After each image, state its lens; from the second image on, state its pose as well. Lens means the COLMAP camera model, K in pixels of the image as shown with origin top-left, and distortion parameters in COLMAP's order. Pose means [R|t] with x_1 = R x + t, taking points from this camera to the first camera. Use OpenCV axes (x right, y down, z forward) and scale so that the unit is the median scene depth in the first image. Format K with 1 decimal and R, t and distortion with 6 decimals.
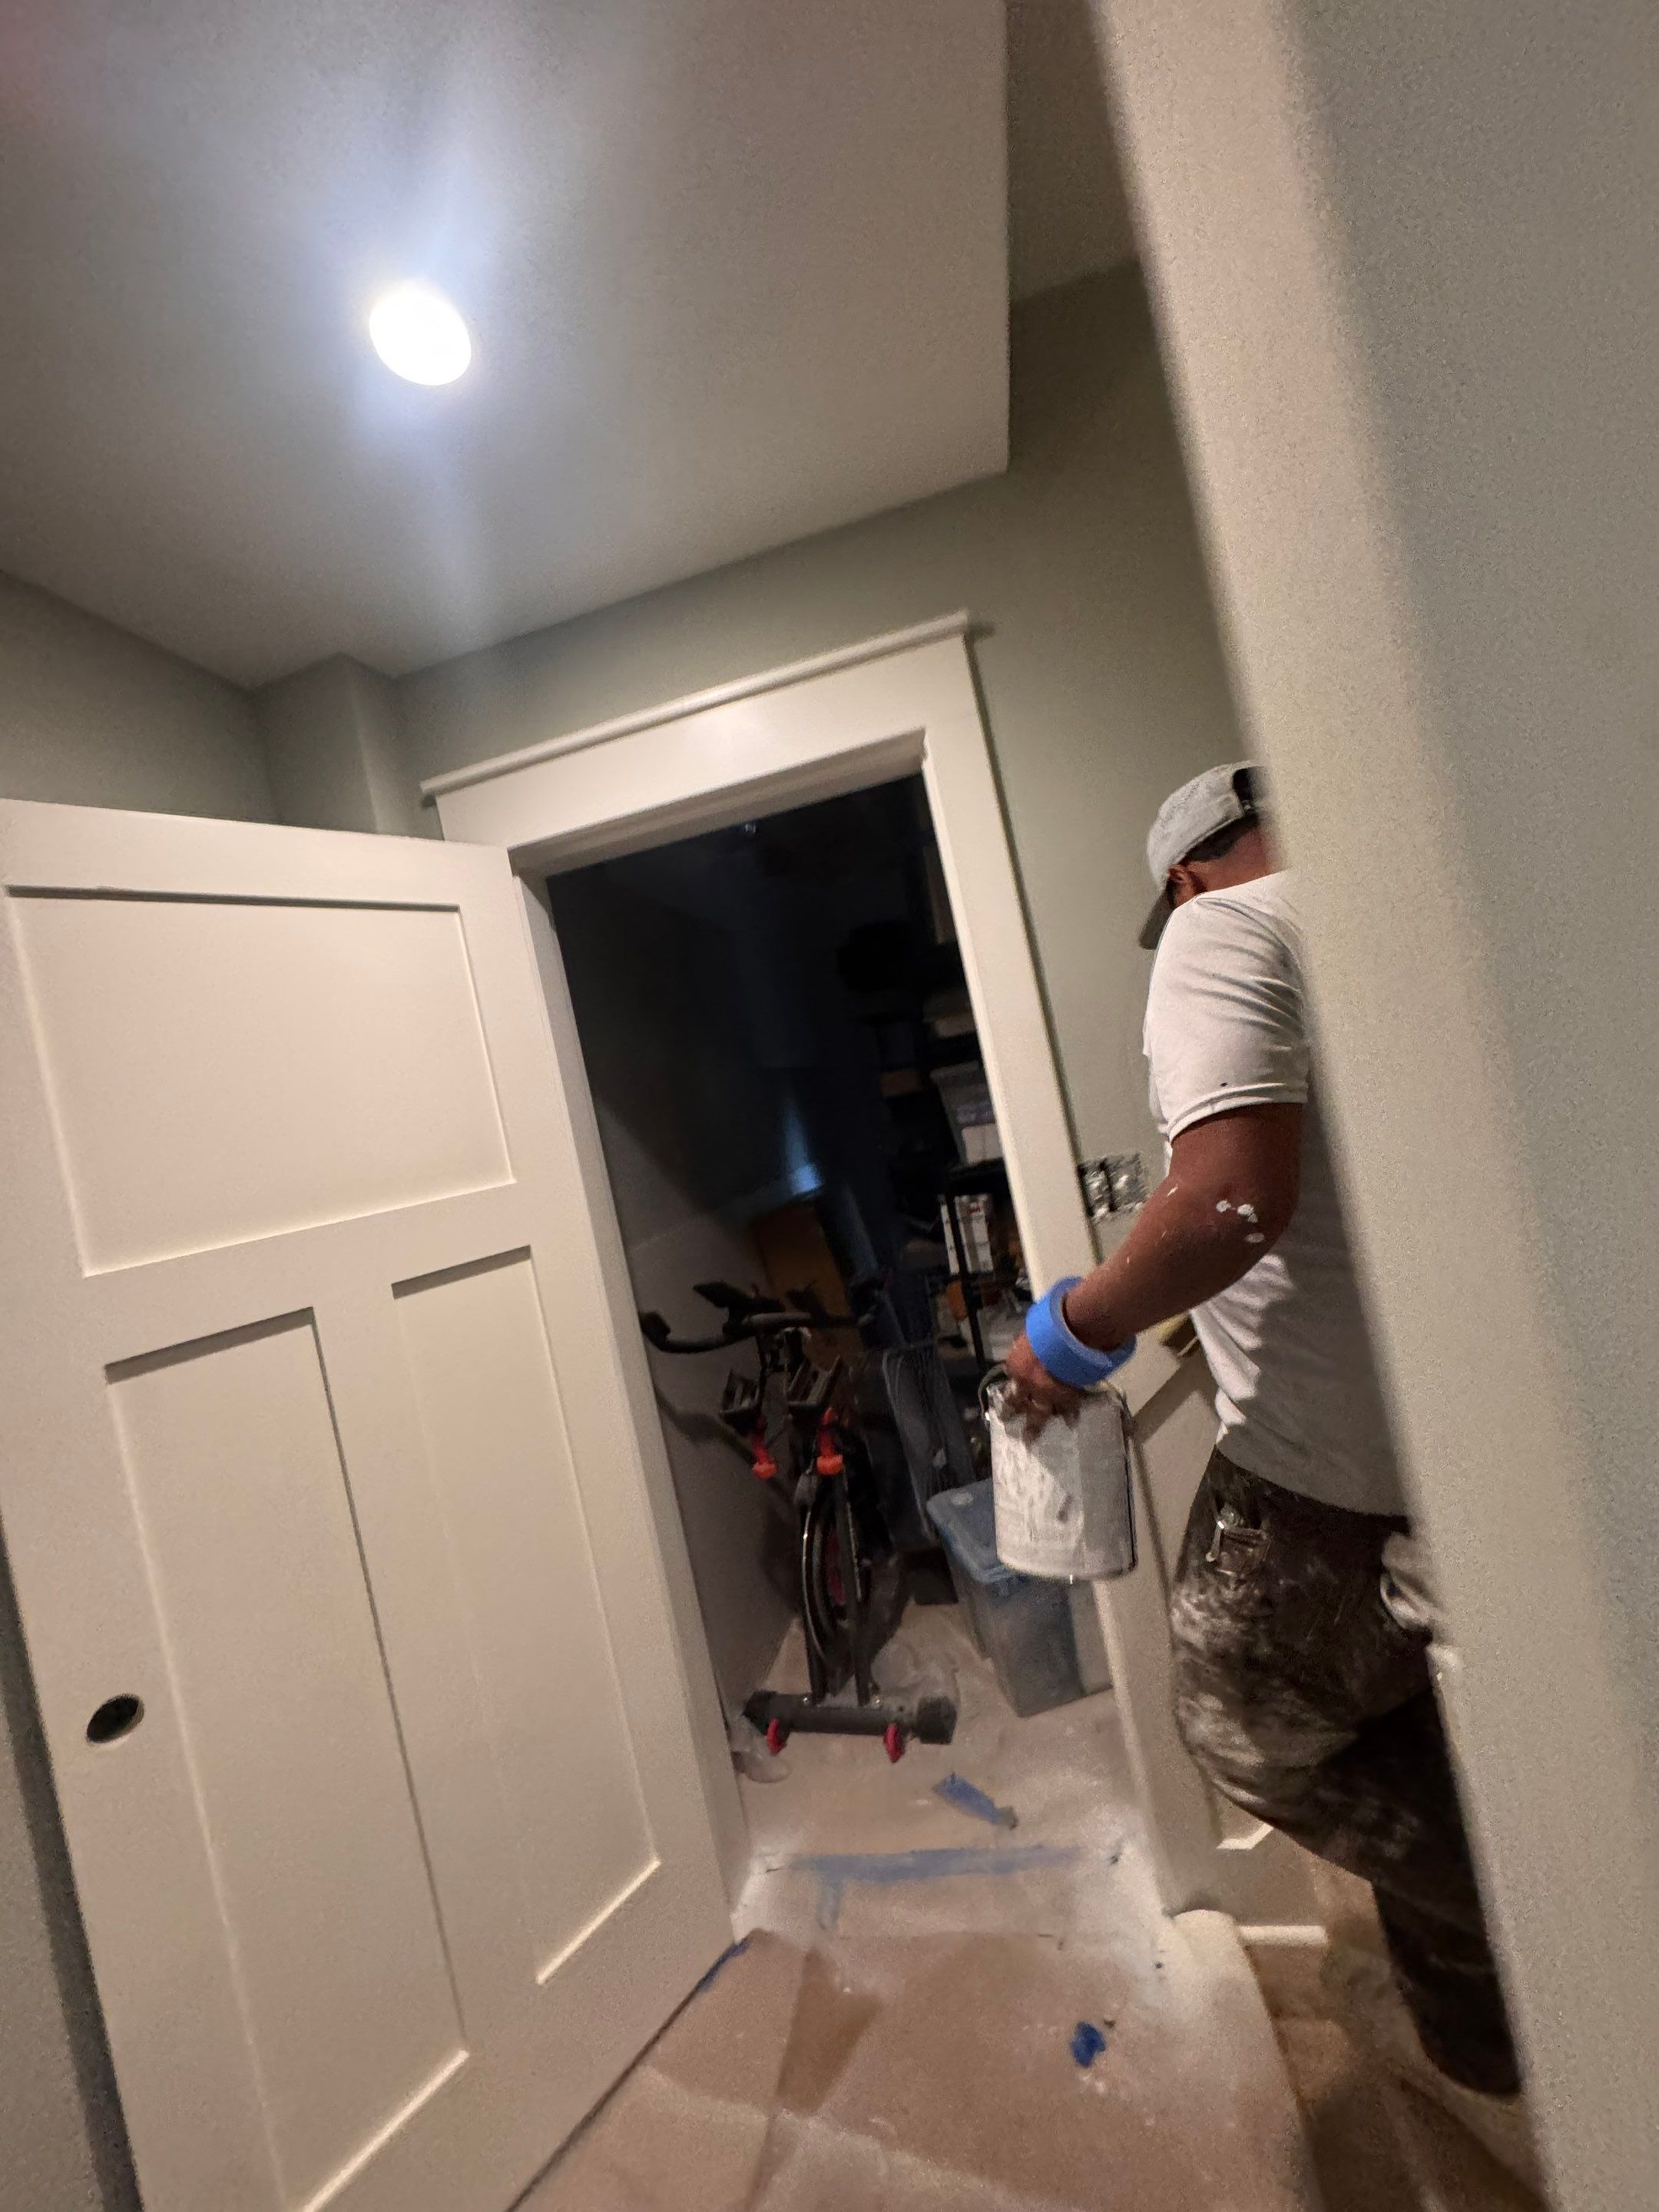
lens RADIAL K [[887.7, 0, 821.6], [0, 887.7, 1110.4], [0, 0, 1]] dist [-0.002105, -0.000683]
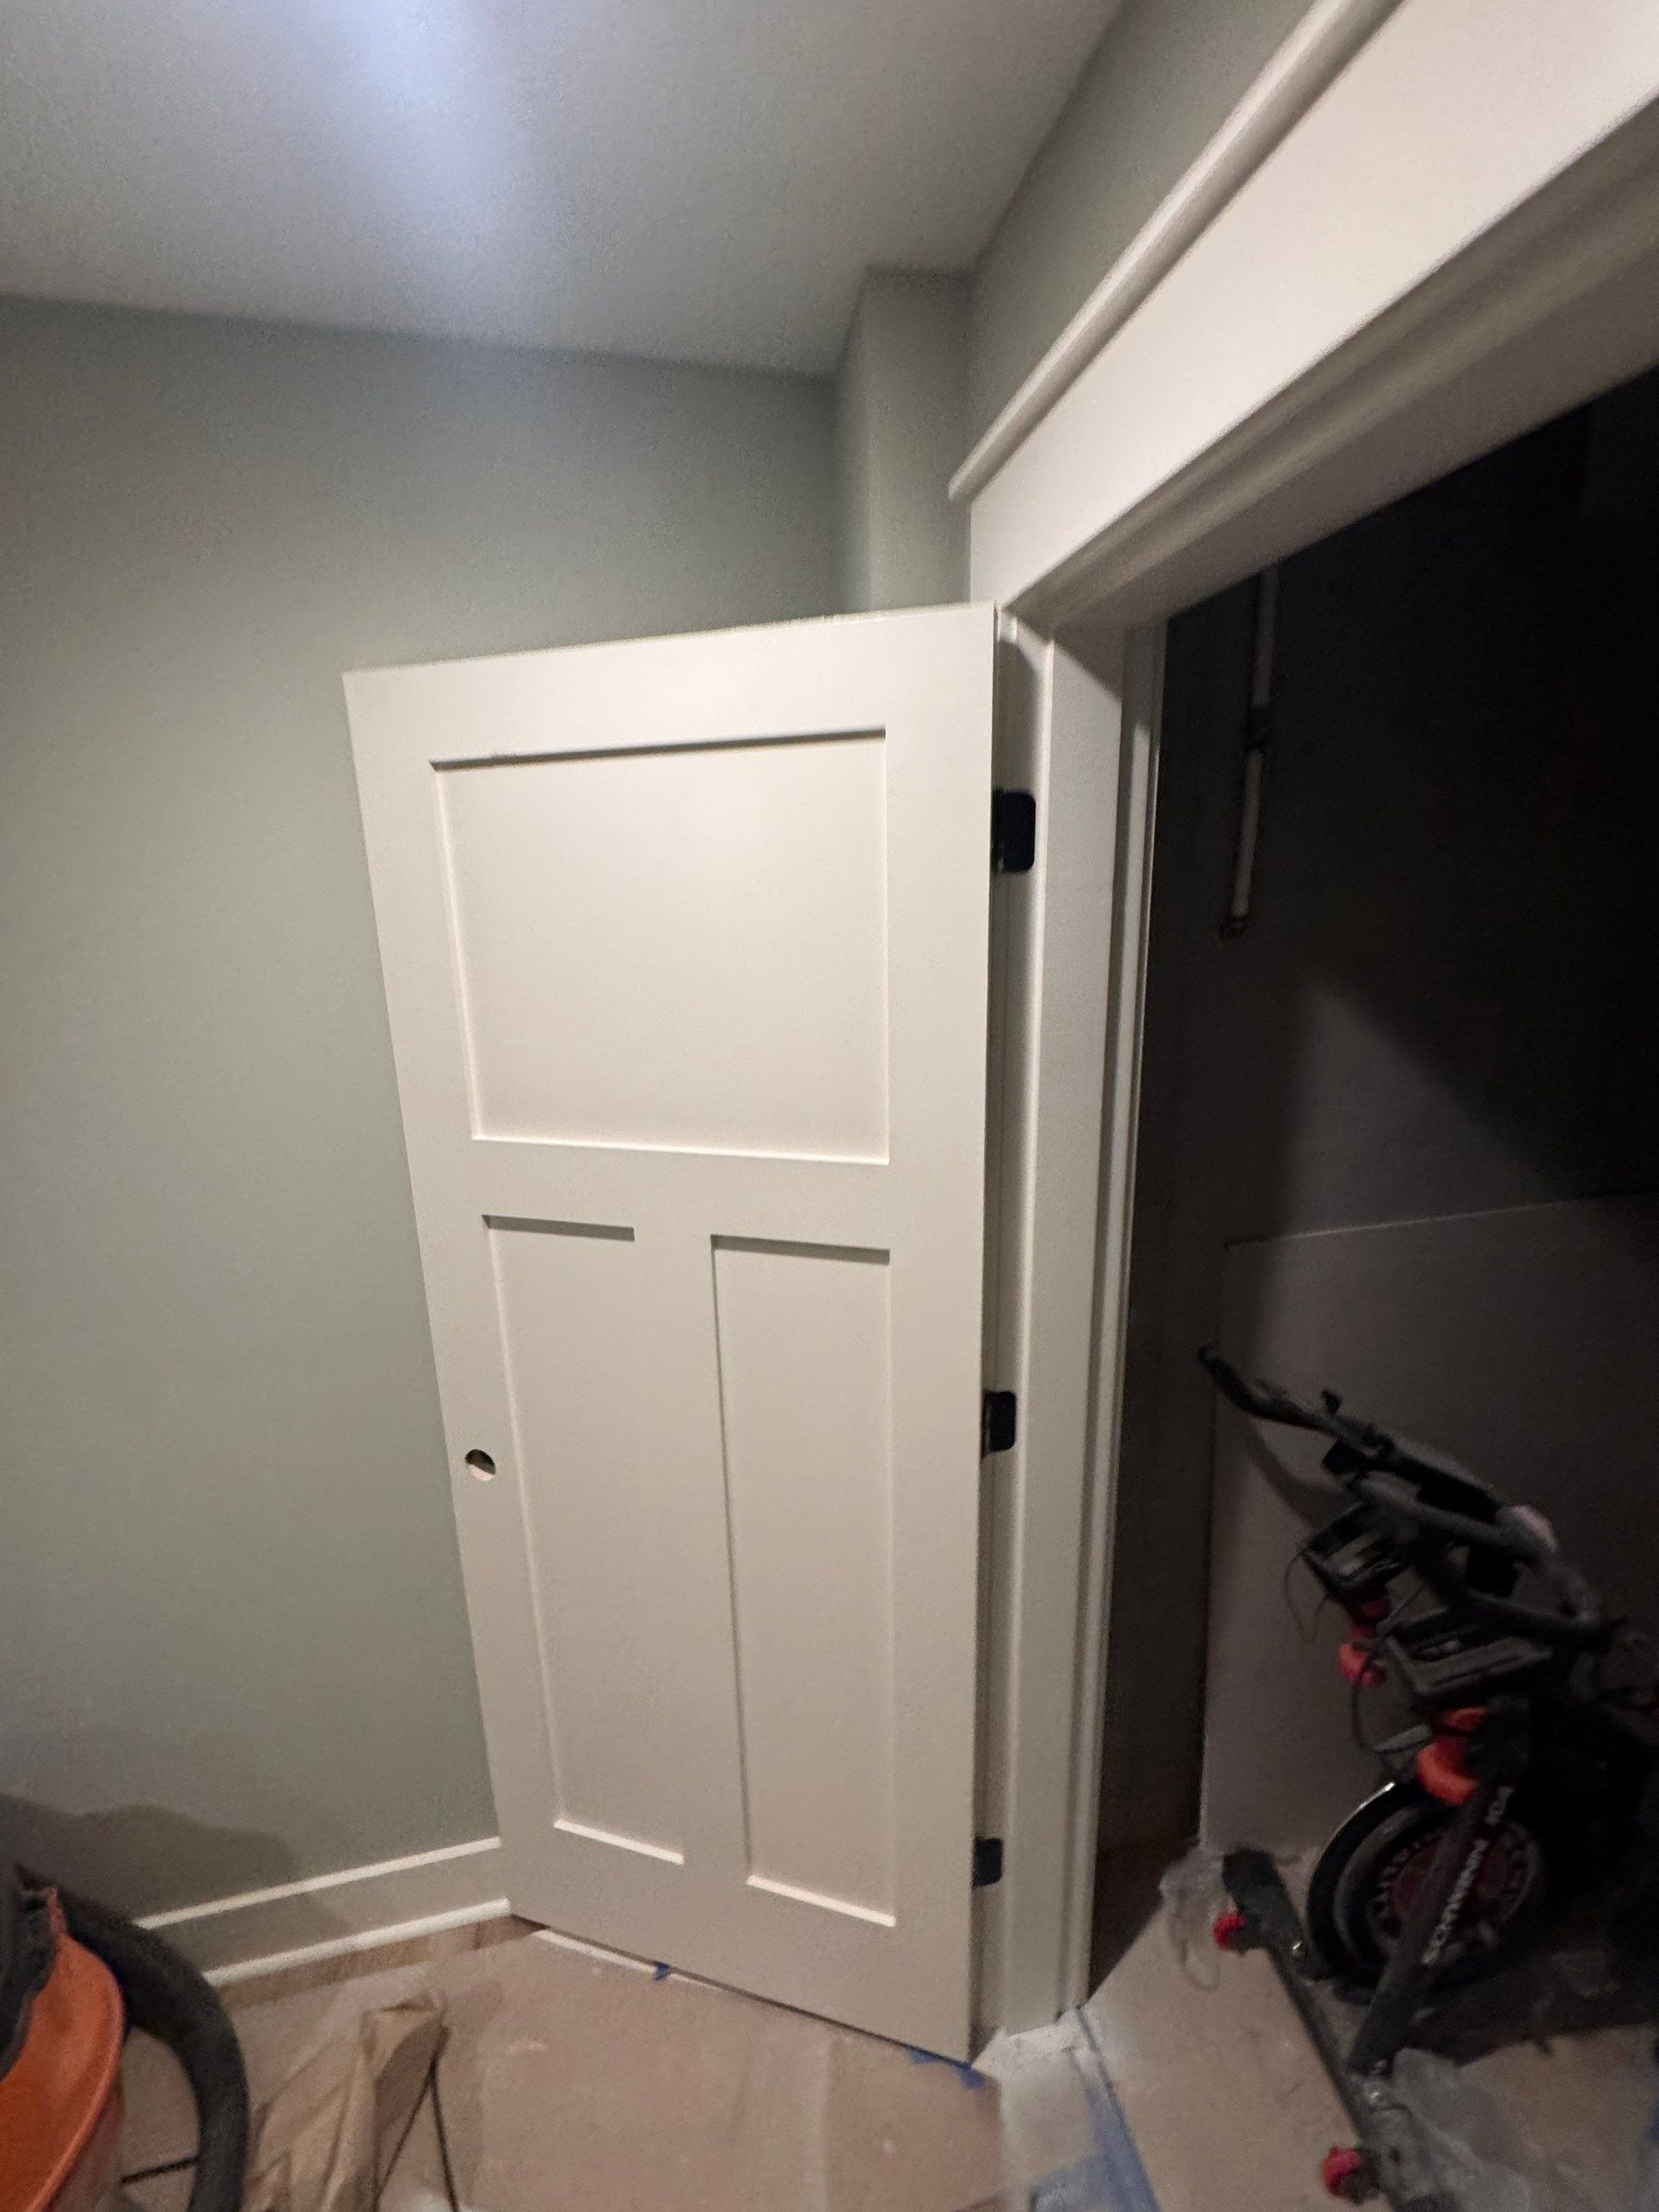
lens RADIAL K [[887.7, 0, 826.1], [0, 887.7, 1102.1], [0, 0, 1]] dist [-0.002105, -0.000683]
pose [[0.419290, 0.396333, -0.816772, 0.156420], [-0.067711, 0.910821, 0.407211, -0.211273], [0.905324, -0.115435, 0.408734, 0.587441]]
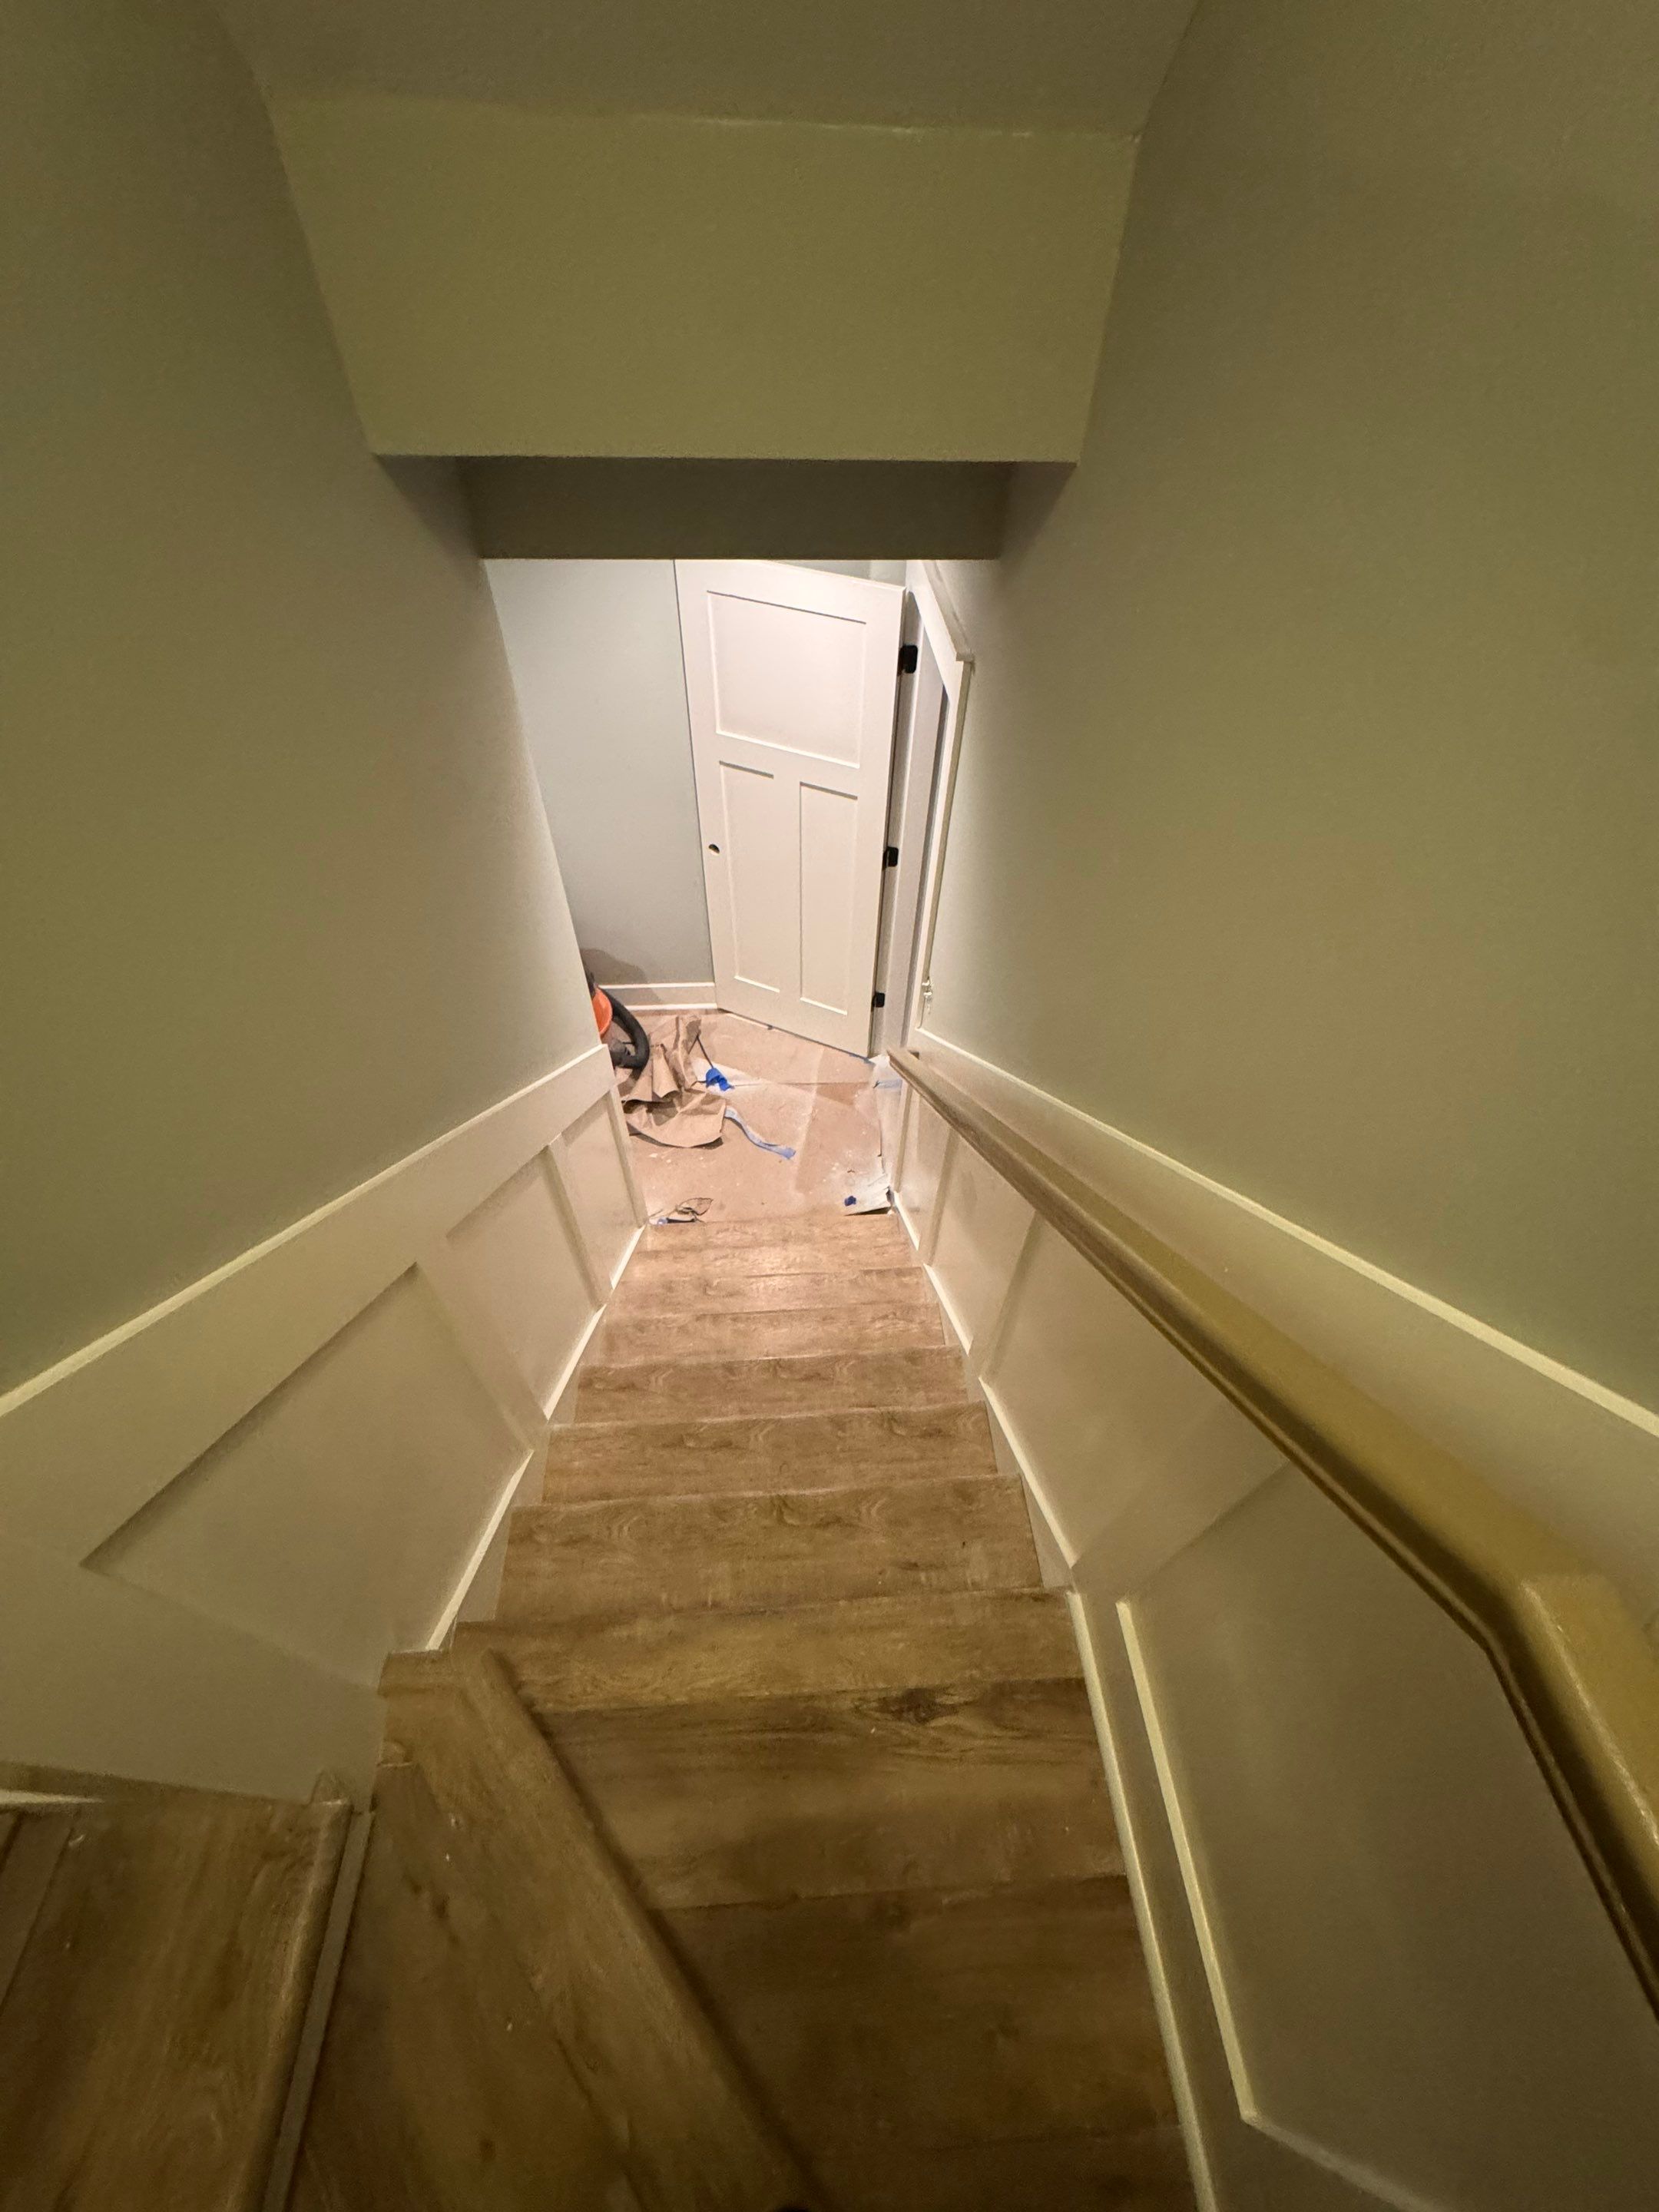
lens RADIAL K [[887.7, 0, 828.3], [0, 887.7, 1111.7], [0, 0, 1]] dist [-0.002105, -0.000683]
pose [[0.266718, 0.850294, -0.453719, 1.100477], [-0.080509, 0.488784, 0.868682, -1.155468], [0.960406, -0.195165, 0.198824, 0.311122]]
